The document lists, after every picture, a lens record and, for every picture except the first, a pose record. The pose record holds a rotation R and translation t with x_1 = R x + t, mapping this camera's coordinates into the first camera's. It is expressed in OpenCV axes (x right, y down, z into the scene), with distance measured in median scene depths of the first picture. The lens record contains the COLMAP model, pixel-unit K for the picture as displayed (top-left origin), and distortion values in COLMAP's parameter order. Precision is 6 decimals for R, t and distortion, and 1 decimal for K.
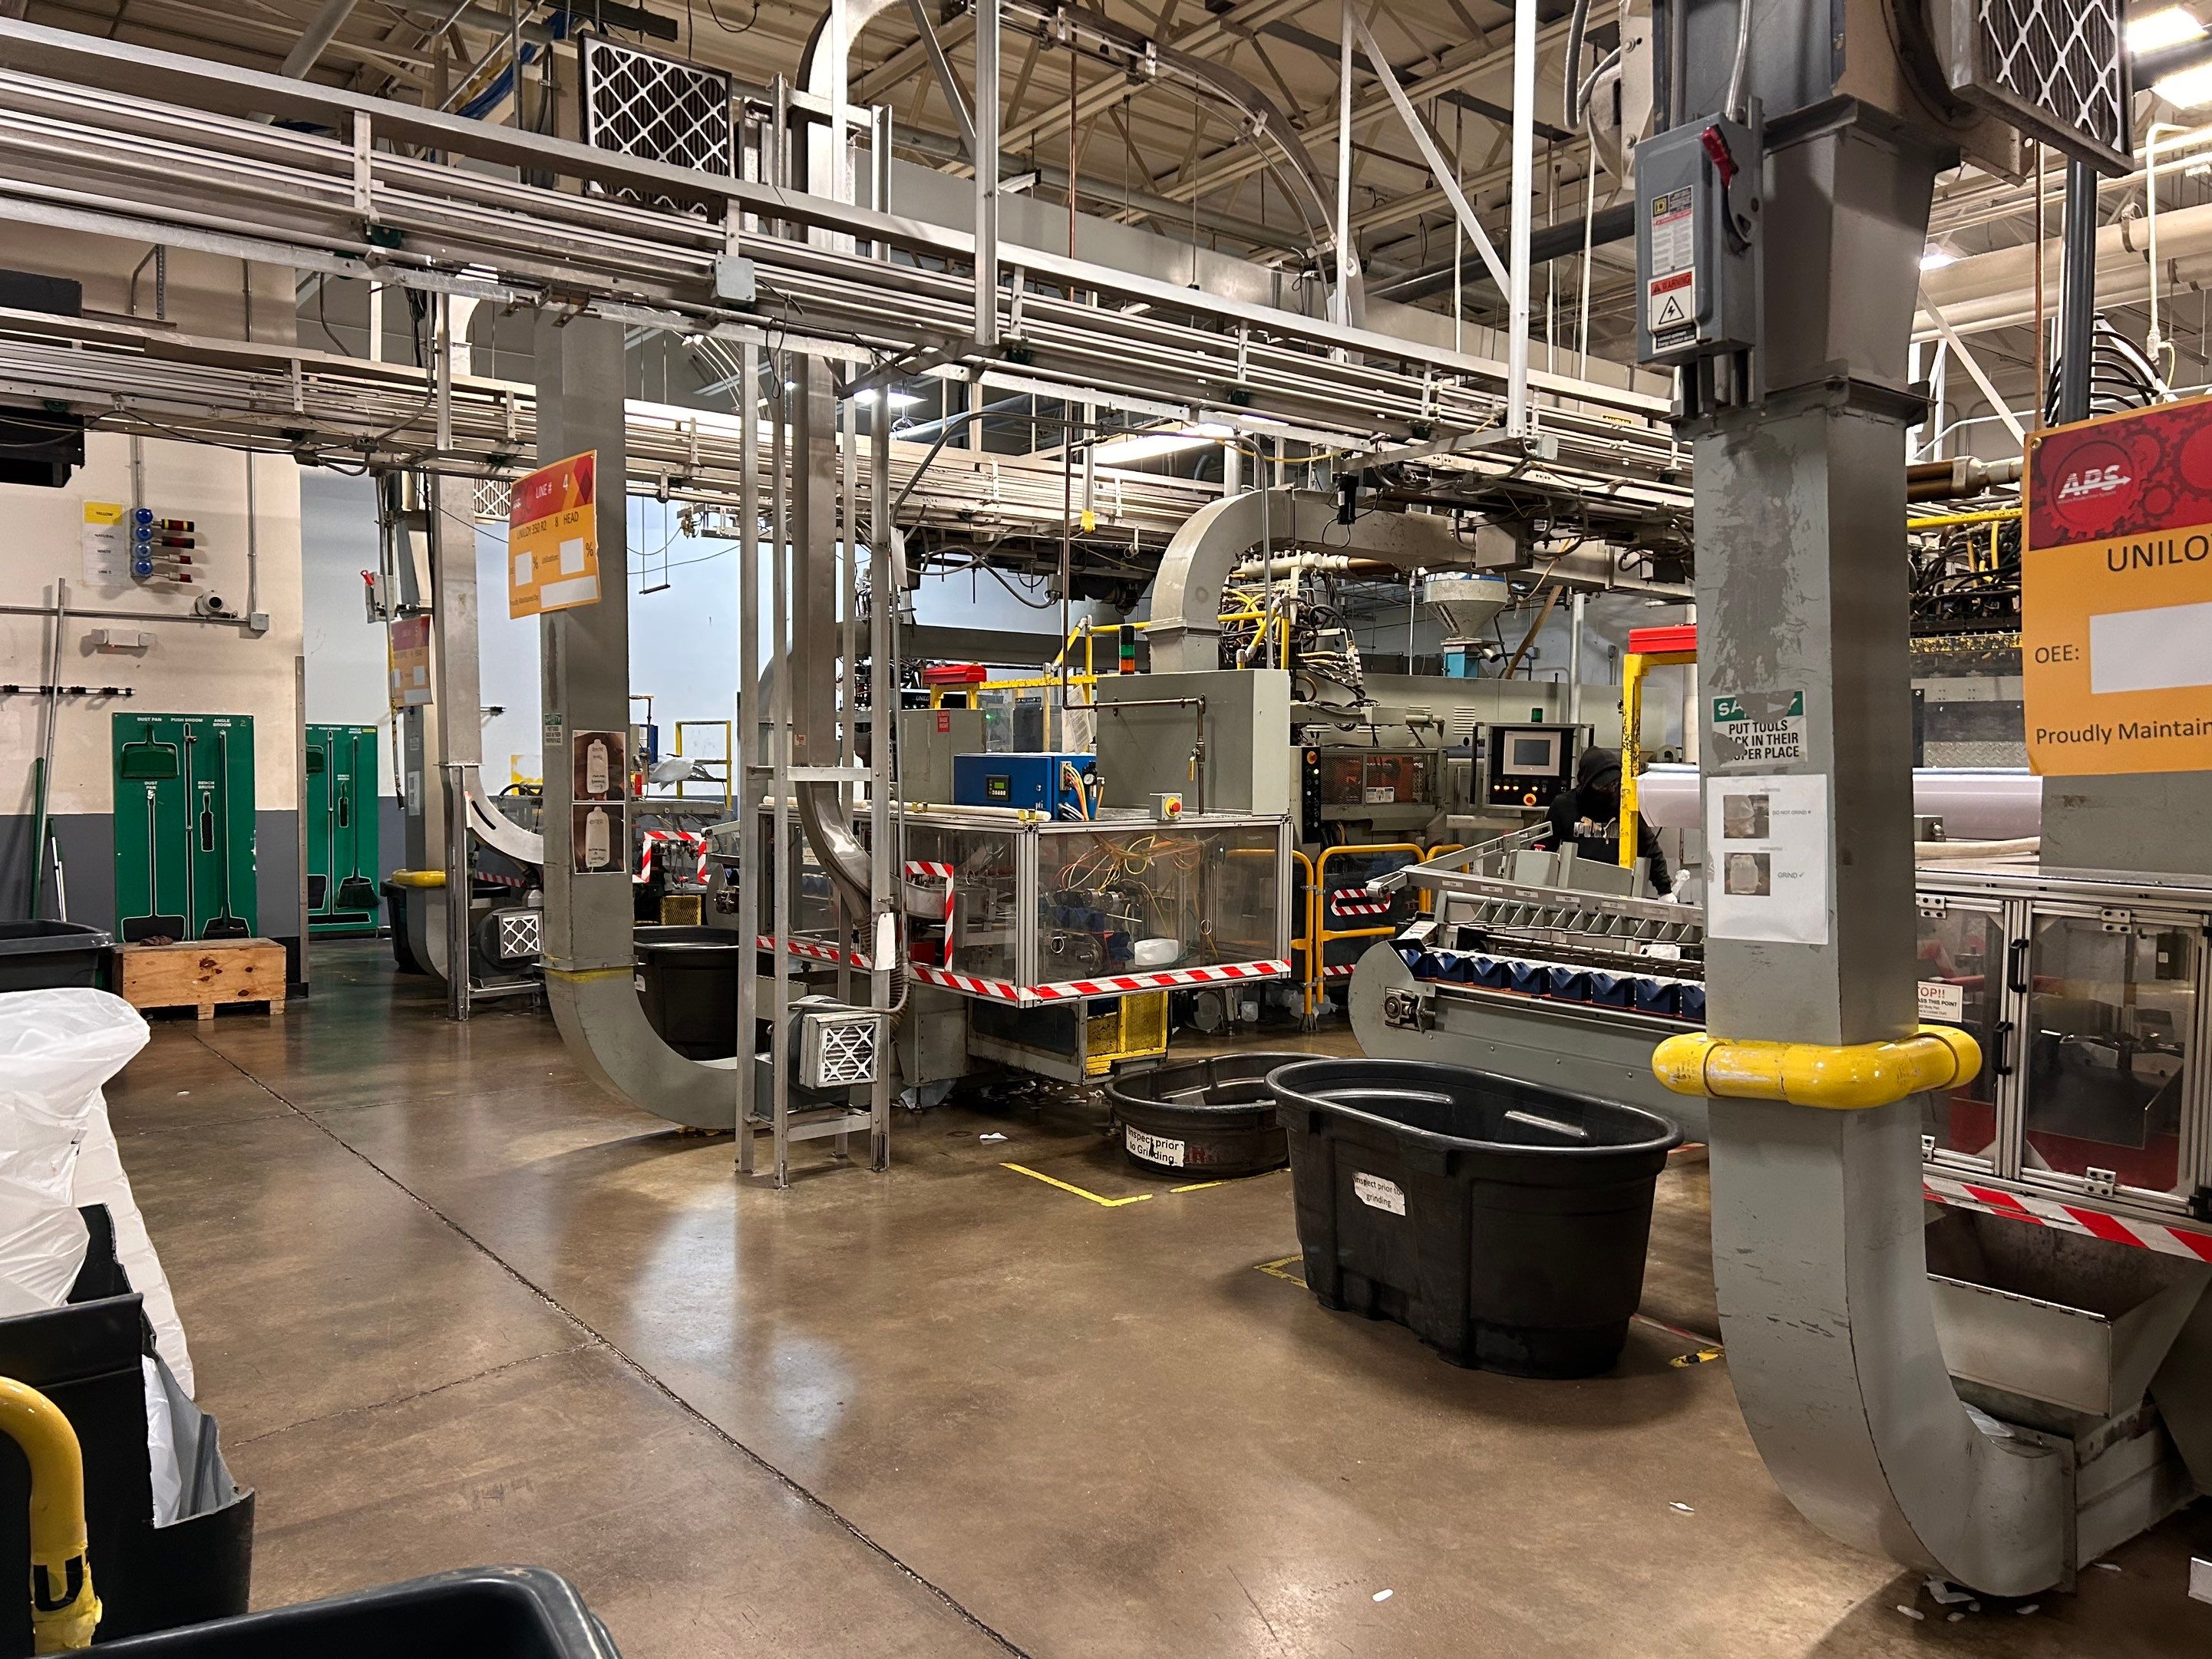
lens RADIAL K [[1651.7, 0, 1092.1], [0, 1651.7, 827.5], [0, 0, 1]] dist [0.055405, -0.056284]
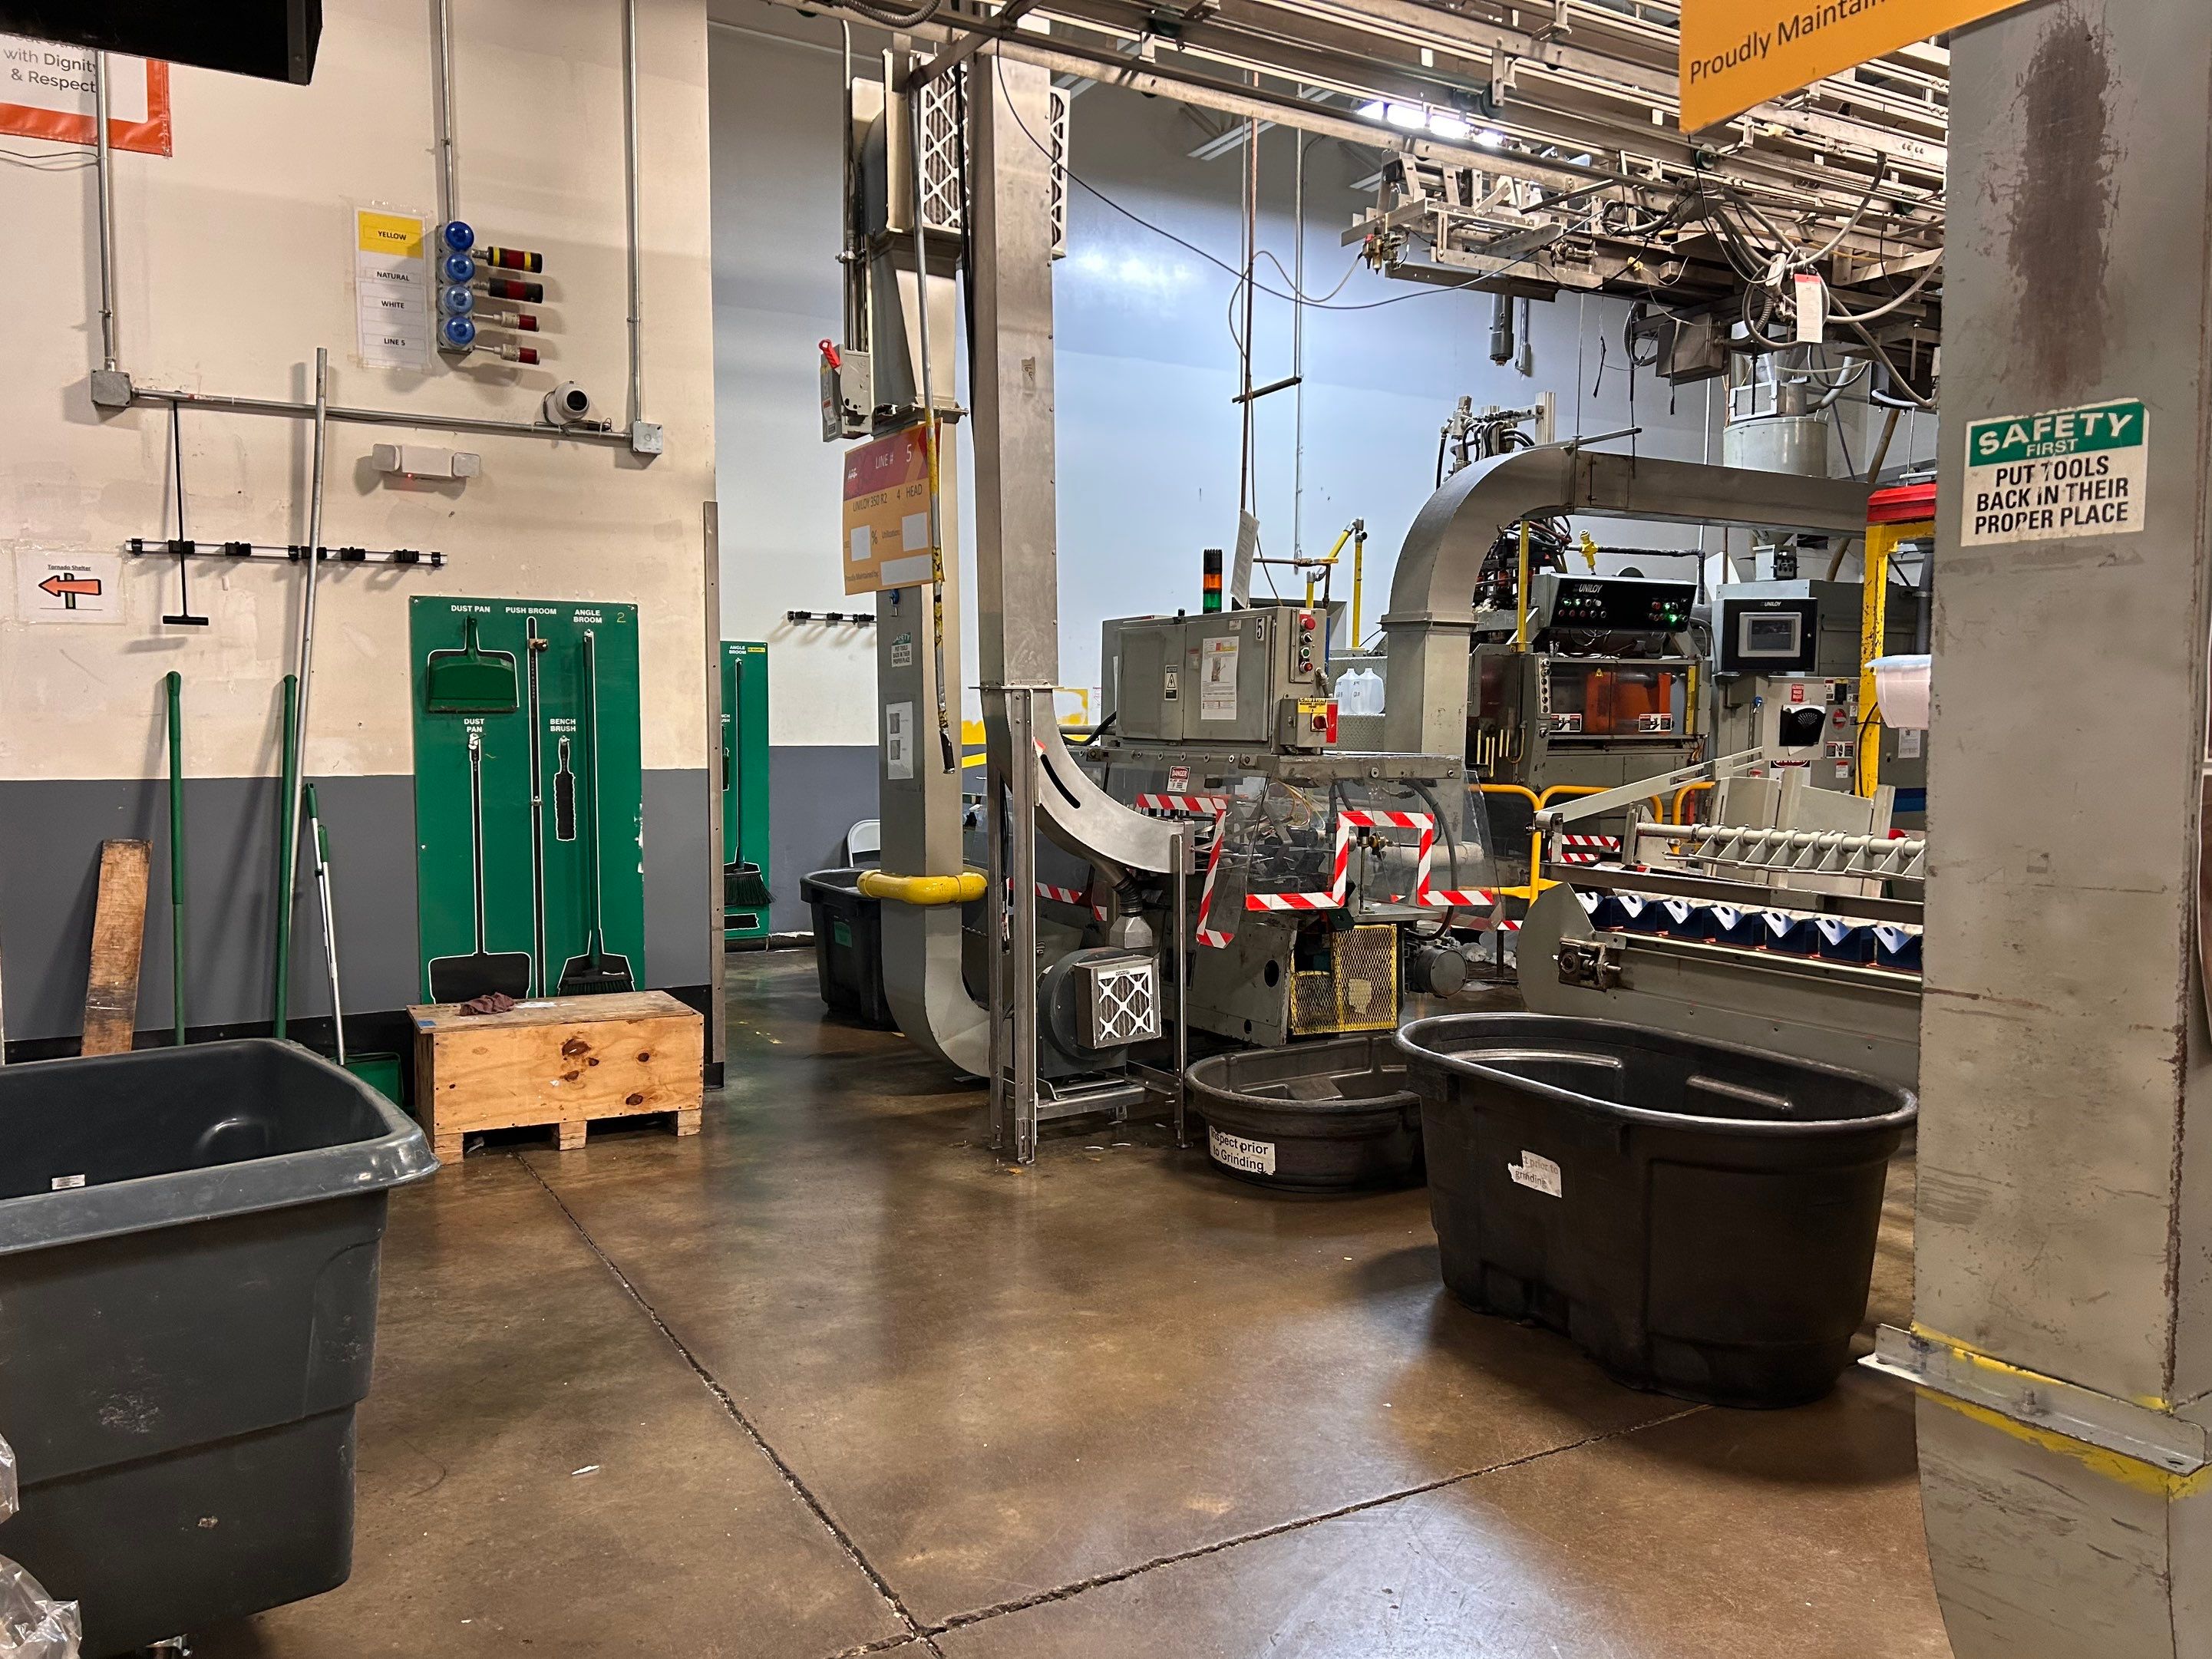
lens RADIAL K [[1651.7, 0, 1092.1], [0, 1651.7, 827.5], [0, 0, 1]] dist [0.055405, -0.056284]
pose [[0.990818, 0.009349, -0.134877, -0.281753], [-0.004870, 0.999427, 0.033500, -0.010581], [0.135113, -0.032536, 0.990296, 0.472959]]
